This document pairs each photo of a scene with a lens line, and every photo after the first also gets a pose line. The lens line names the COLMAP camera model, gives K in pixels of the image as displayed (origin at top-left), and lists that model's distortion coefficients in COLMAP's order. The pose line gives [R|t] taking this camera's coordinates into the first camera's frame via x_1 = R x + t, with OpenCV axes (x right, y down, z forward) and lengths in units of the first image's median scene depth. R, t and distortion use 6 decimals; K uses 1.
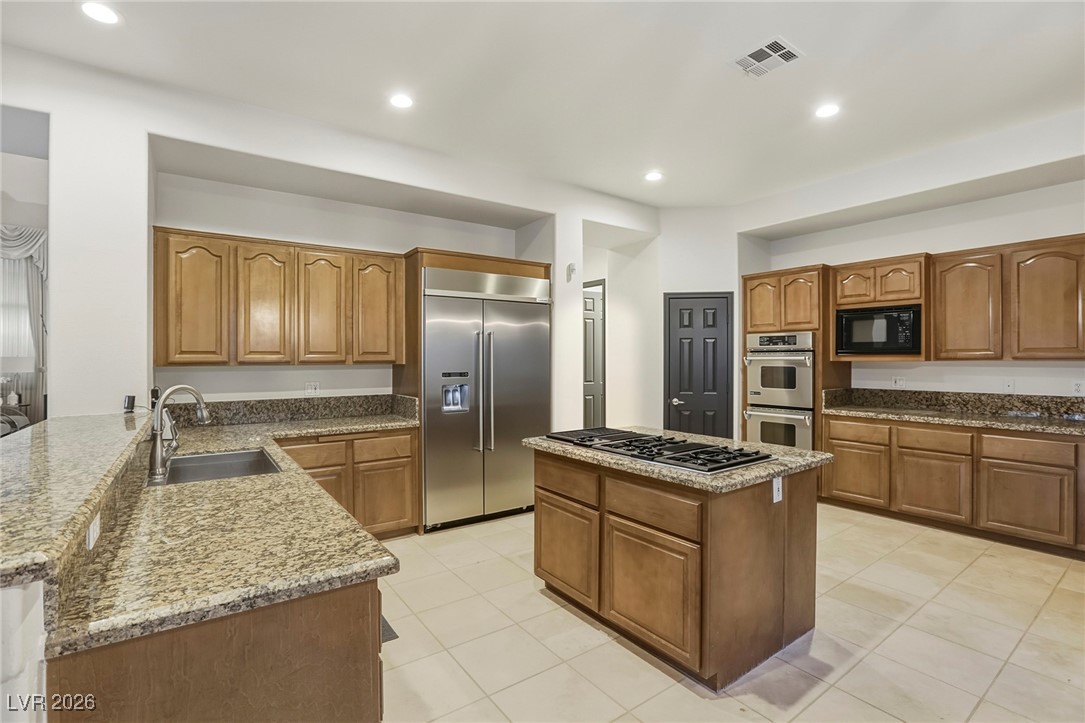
lens RADIAL K [[498.7, 0, 536.8], [0, 498.7, 358.6], [0, 0, 1]] dist [-0.060421, 0.025728]
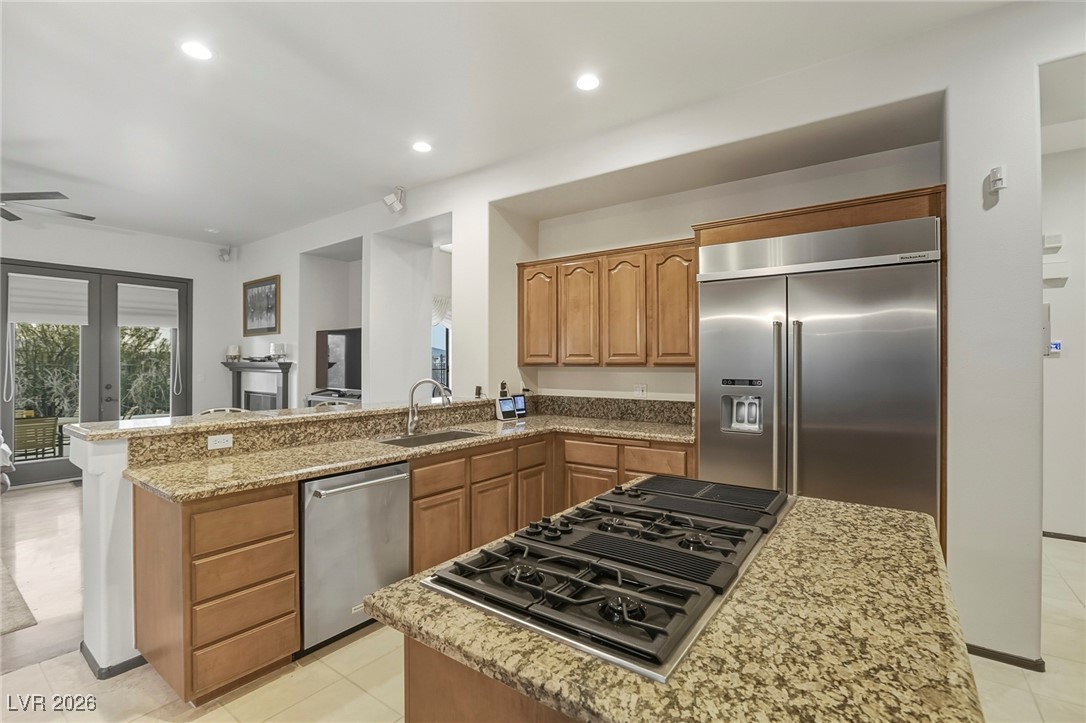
lens RADIAL K [[499.2, 0, 537.3], [0, 499.2, 358.5], [0, 0, 1]] dist [-0.060421, 0.025728]
pose [[0.315728, -0.004112, -0.948841, 0.425637], [-0.000674, 0.999989, -0.004558, 0.000444], [0.948849, 0.002078, 0.315722, 0.460901]]
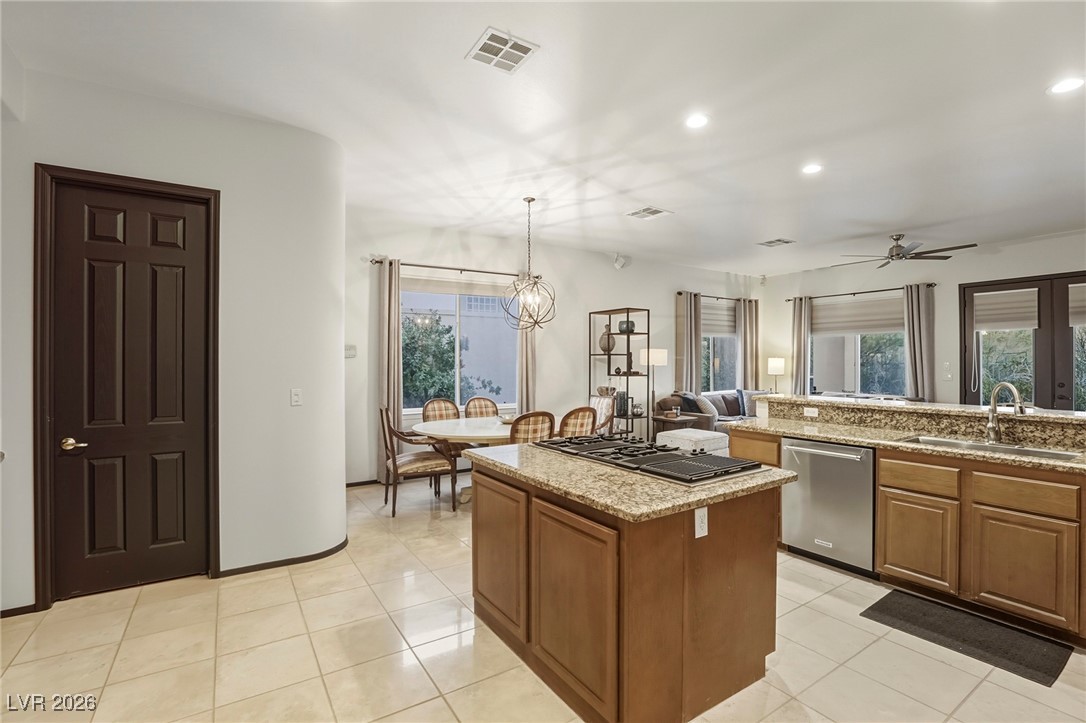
lens RADIAL K [[499.2, 0, 537.3], [0, 499.2, 358.5], [0, 0, 1]] dist [-0.060421, 0.025728]
pose [[-0.998964, 0.004401, 0.045288, 0.229289], [0.004155, 0.999976, -0.005534, -0.002192], [-0.045311, -0.005340, -0.998959, 1.258462]]
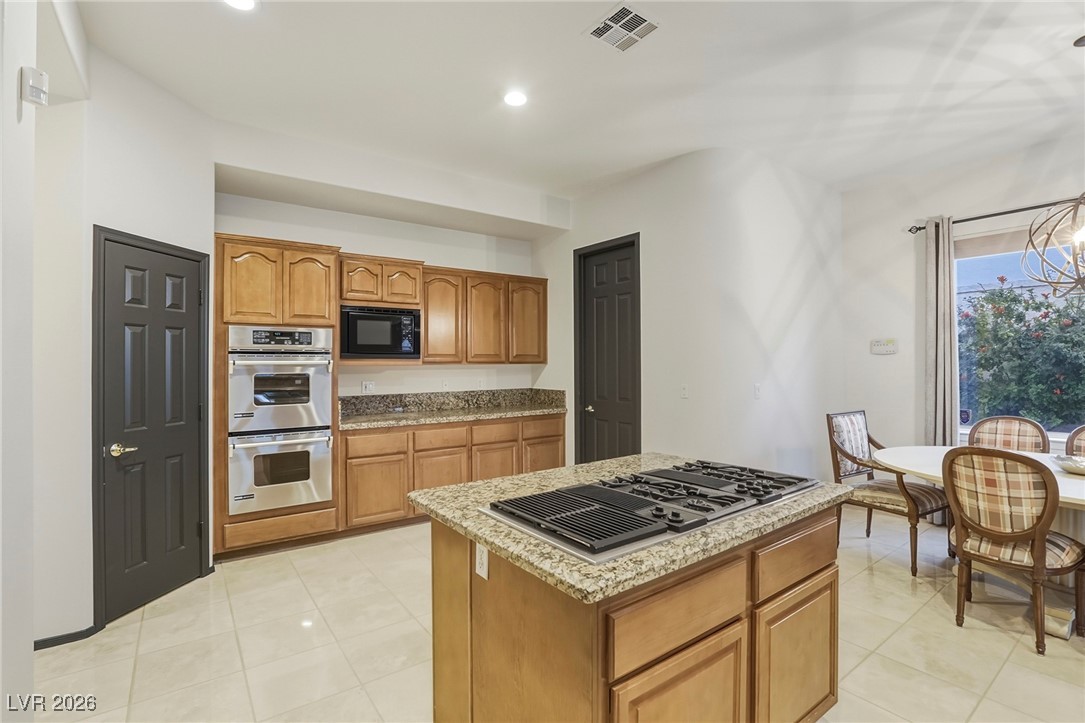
lens RADIAL K [[498.7, 0, 536.8], [0, 498.7, 358.6], [0, 0, 1]] dist [-0.060421, 0.025728]
pose [[-0.014013, 0.009960, 0.999852, -0.272279], [0.004074, 0.999943, -0.009904, 0.002753], [-0.999894, 0.003934, -0.014053, 0.752441]]
